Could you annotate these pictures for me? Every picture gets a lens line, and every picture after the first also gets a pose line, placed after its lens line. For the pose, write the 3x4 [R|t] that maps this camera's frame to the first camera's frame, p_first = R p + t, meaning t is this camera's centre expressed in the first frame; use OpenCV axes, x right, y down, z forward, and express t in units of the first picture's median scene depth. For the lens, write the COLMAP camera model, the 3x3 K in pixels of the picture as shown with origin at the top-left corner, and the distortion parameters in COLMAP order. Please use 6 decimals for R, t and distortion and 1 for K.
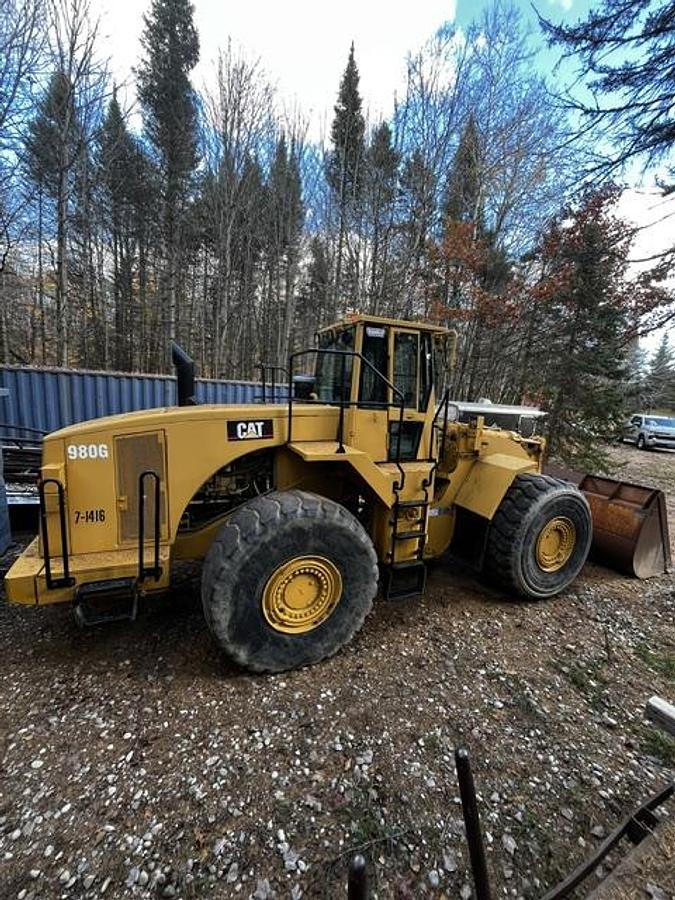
lens RADIAL K [[373.3, 0, 343.4], [0, 373.3, 449.4], [0, 0, 1]] dist [-0.002490, -0.000371]
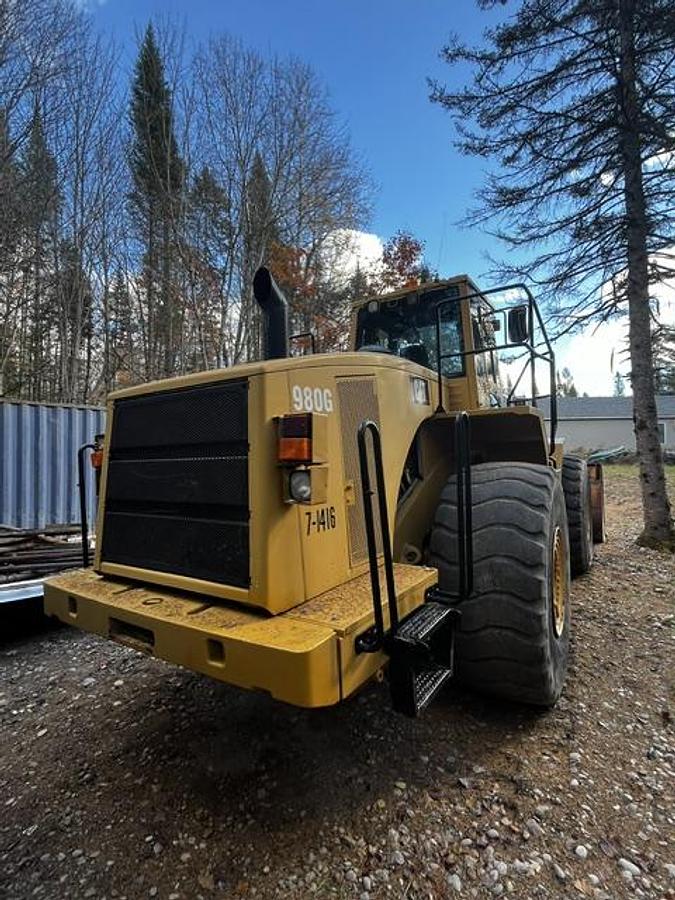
lens RADIAL K [[443.3, 0, 338.8], [0, 443.3, 447.9], [0, 0, 1]] dist [-0.004114, -0.000253]
pose [[0.824684, -0.064816, 0.561868, -0.622072], [0.156255, 0.980858, -0.116195, 0.095943], [-0.543581, 0.183618, 0.819026, 0.274746]]
